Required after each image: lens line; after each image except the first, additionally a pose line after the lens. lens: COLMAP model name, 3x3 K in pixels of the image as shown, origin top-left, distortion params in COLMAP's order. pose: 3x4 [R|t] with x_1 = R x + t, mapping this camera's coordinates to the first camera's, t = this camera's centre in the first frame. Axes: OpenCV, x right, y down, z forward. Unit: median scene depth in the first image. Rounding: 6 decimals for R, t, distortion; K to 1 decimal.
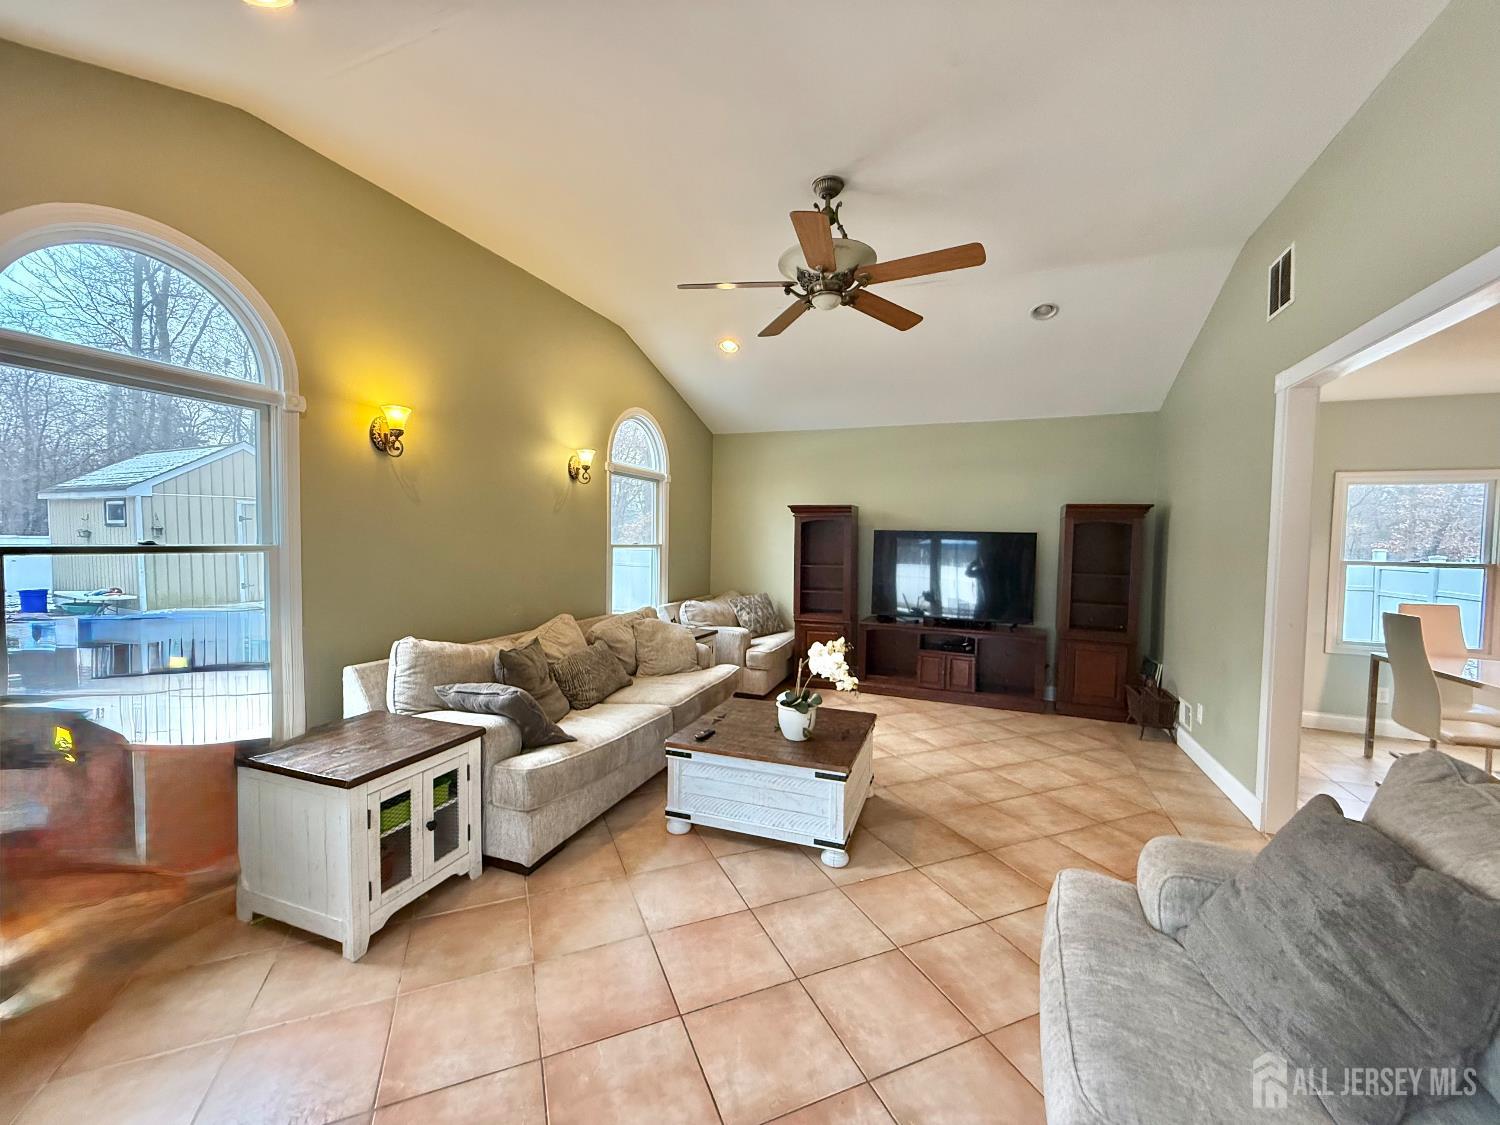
lens RADIAL K [[597.3, 0, 745.2], [0, 597.3, 560.9], [0, 0, 1]] dist [-0.000575, 0.000515]
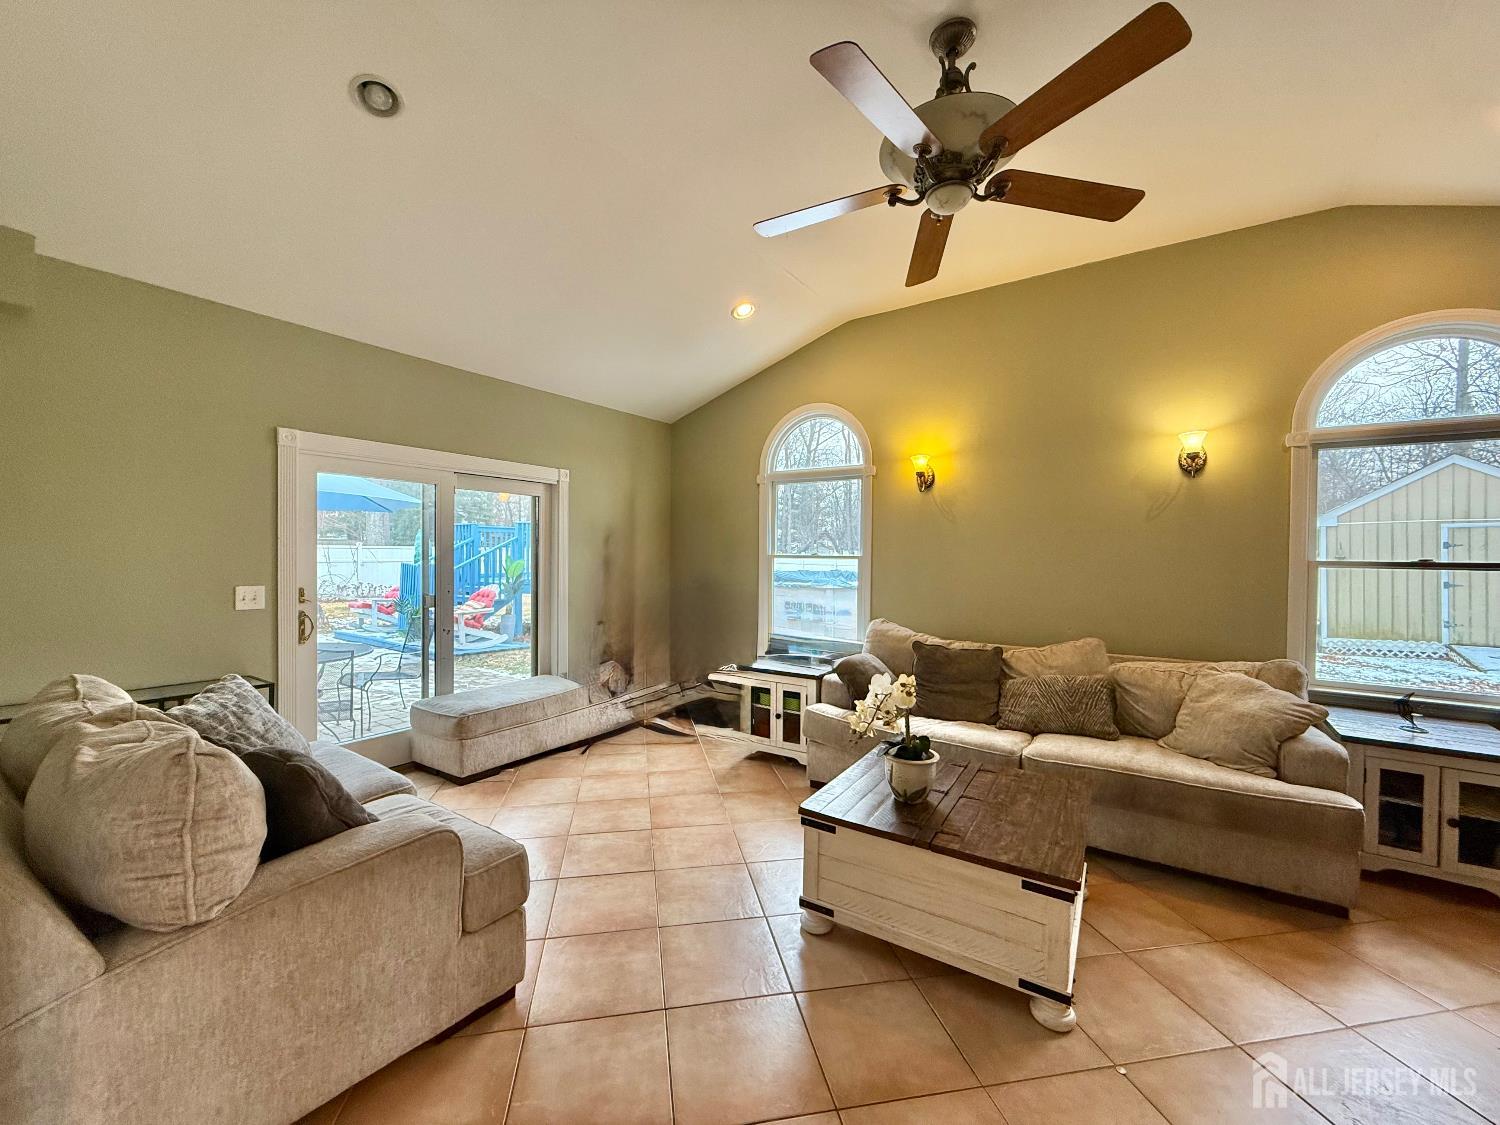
lens RADIAL K [[598.8, 0, 745.1], [0, 598.8, 560.5], [0, 0, 1]] dist [-0.000710, 0.000138]
pose [[-0.208694, -0.007949, -0.977949, 0.891632], [-0.051250, 0.998682, 0.002819, -0.000047], [0.976637, 0.050708, -0.208826, 0.951498]]
